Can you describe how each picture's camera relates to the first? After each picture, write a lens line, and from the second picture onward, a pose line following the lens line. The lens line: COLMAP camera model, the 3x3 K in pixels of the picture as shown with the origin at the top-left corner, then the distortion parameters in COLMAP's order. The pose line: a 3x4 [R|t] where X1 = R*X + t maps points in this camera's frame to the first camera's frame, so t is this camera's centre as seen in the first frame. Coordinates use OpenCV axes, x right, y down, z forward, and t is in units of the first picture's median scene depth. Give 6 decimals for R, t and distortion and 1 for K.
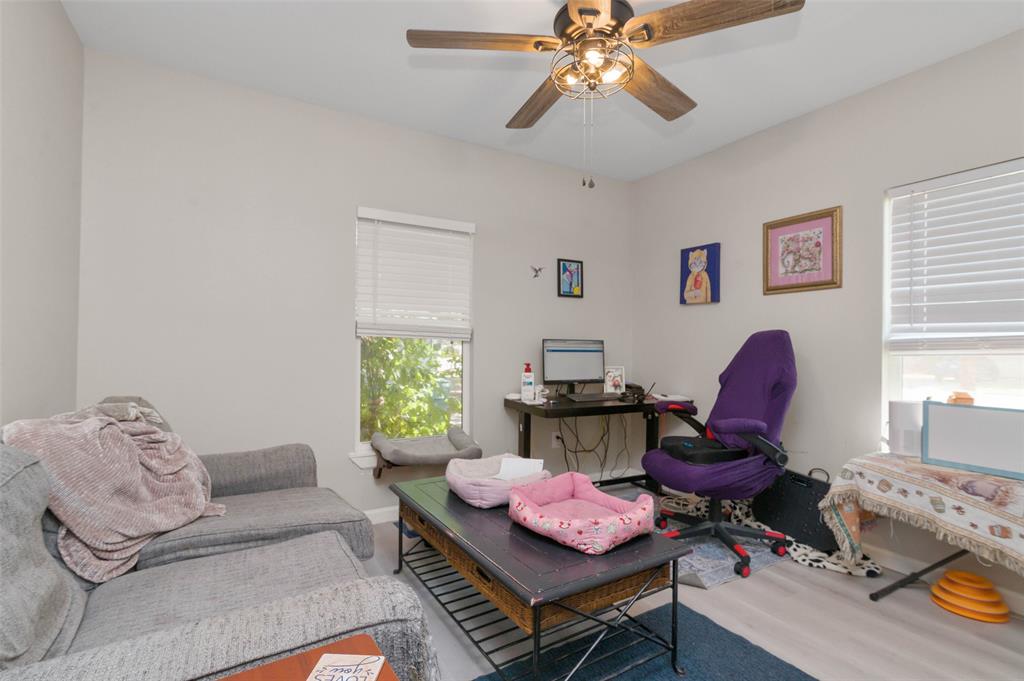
lens RADIAL K [[480.7, 0, 512.0], [0, 480.7, 340.5], [0, 0, 1]] dist [-0.004941, -0.000089]
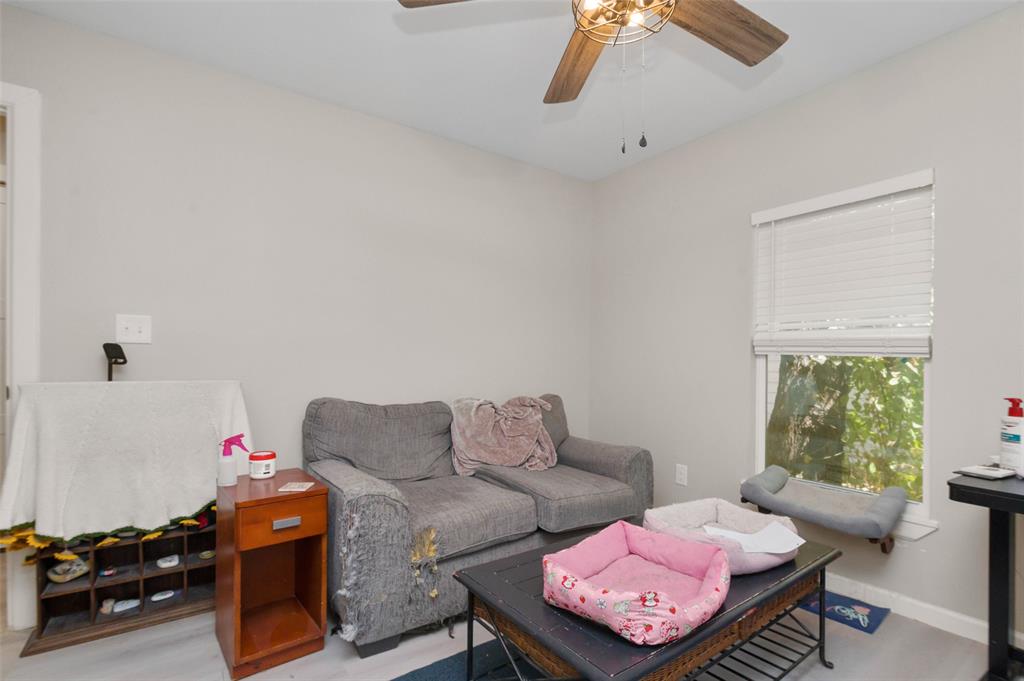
lens RADIAL K [[475.9, 0, 511.9], [0, 475.9, 368.7], [0, 0, 1]] dist [-0.000335, 0.000001]
pose [[0.082581, 0.002615, -0.996581, 0.548599], [0.005004, 0.999983, 0.003039, 0.012056], [0.996572, -0.005238, 0.082567, 0.459735]]
